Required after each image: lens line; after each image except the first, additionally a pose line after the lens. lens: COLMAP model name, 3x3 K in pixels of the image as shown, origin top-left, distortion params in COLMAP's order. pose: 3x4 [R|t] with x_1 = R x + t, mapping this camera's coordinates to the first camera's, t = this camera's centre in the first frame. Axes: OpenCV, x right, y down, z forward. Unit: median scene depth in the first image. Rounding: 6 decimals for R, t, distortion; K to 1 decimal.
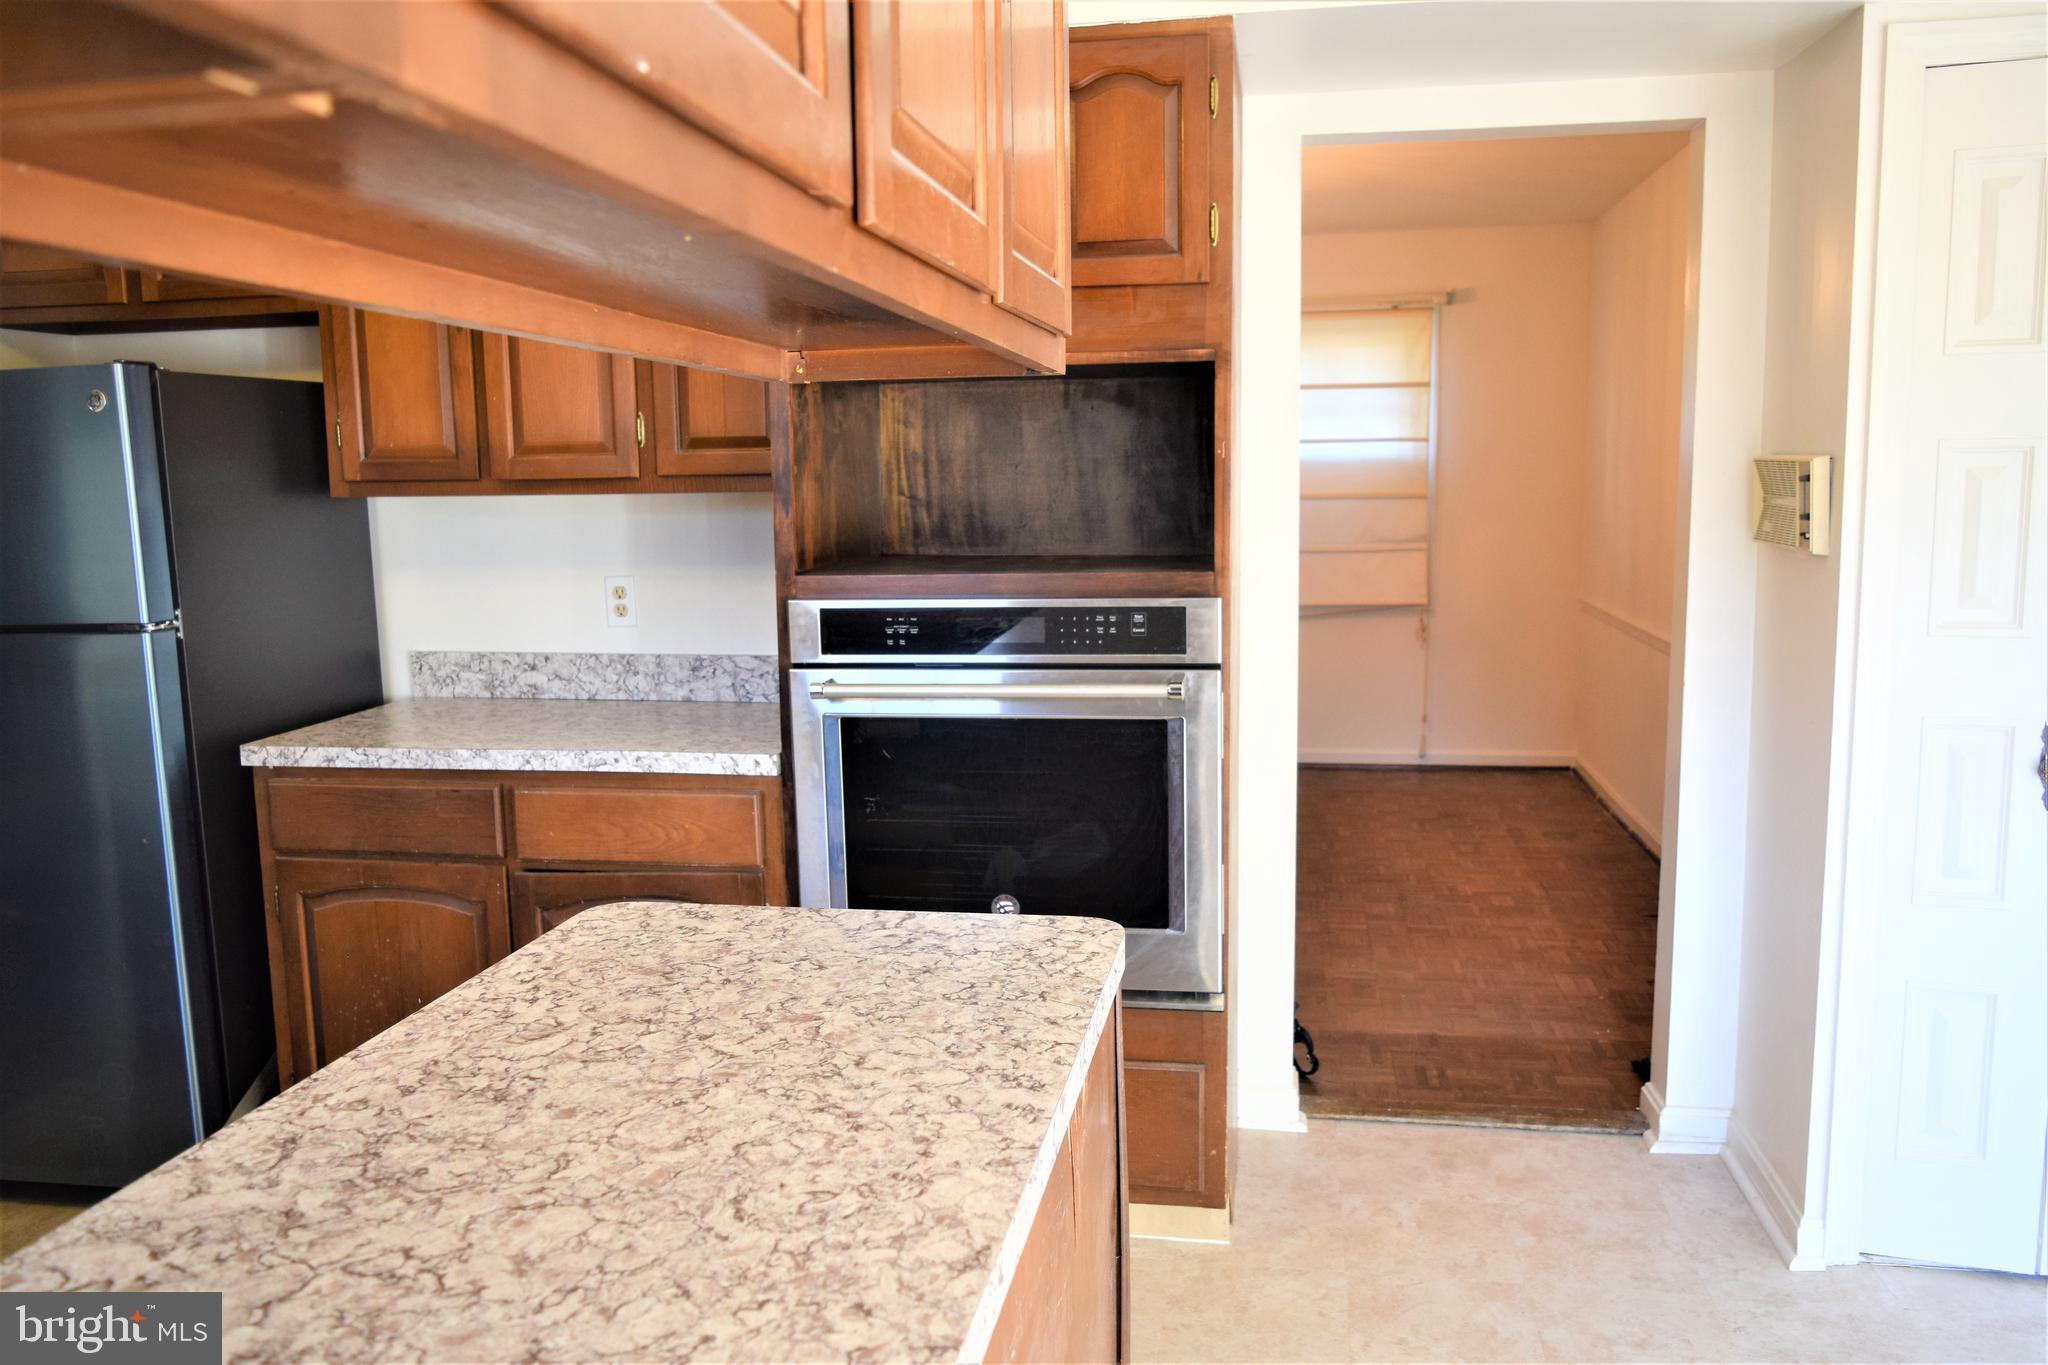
lens RADIAL K [[1579.2, 0, 1012.6], [0, 1579.2, 681.2], [0, 0, 1]] dist [-0.024221, 0.015745]
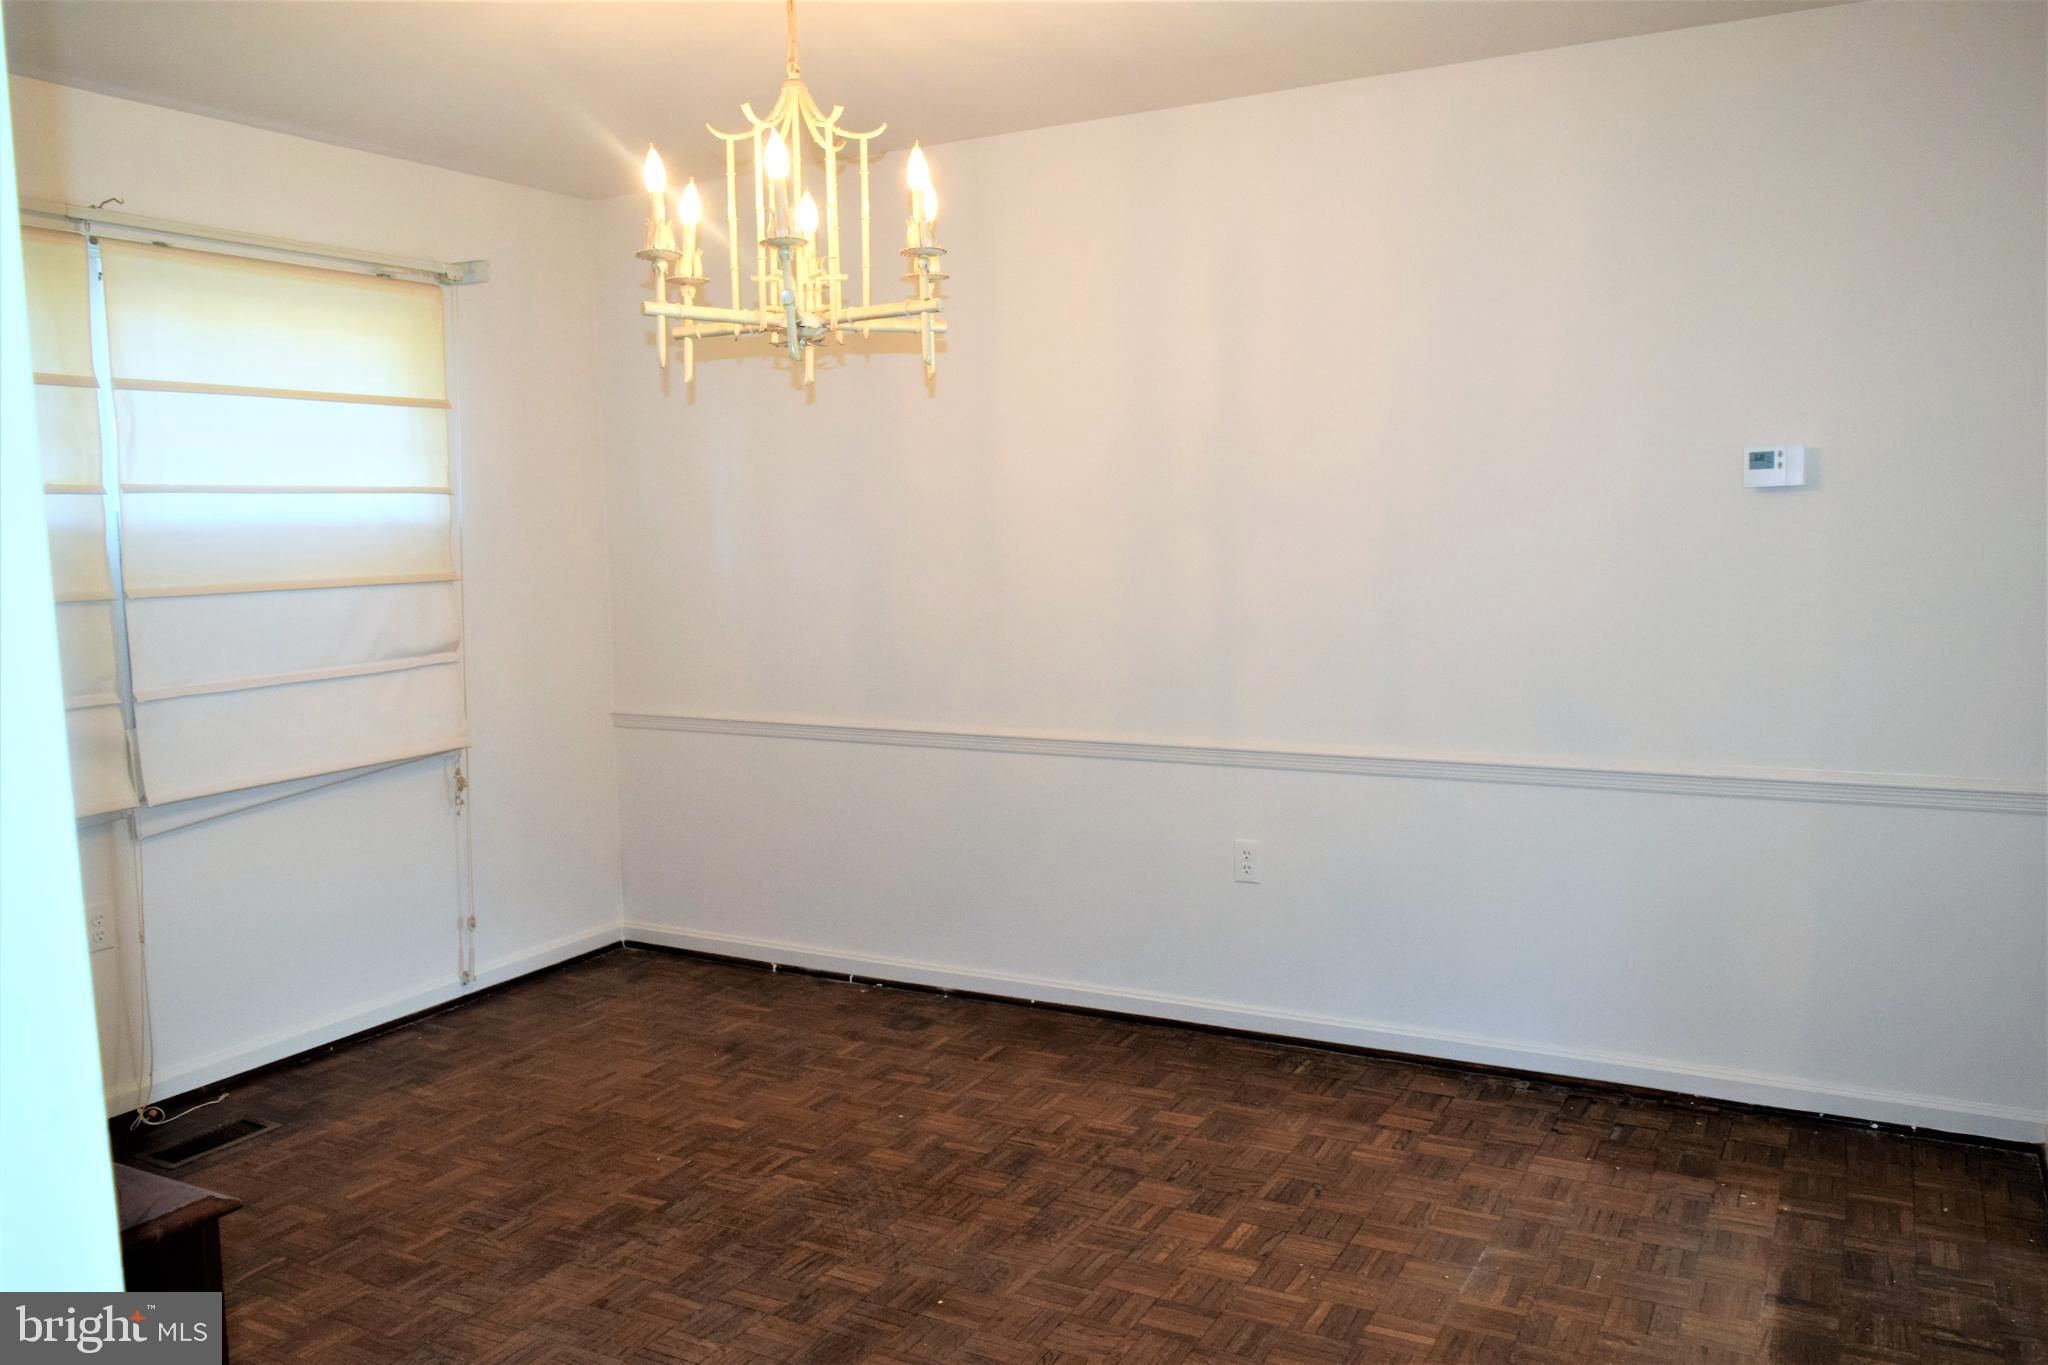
lens RADIAL K [[1579.2, 0, 1012.6], [0, 1579.2, 681.2], [0, 0, 1]] dist [-0.024221, 0.015745]
pose [[0.321208, -0.087479, 0.942960, -0.272581], [0.139585, 0.989222, 0.044223, -0.073497], [-0.936665, 0.117418, 0.329957, 0.584724]]
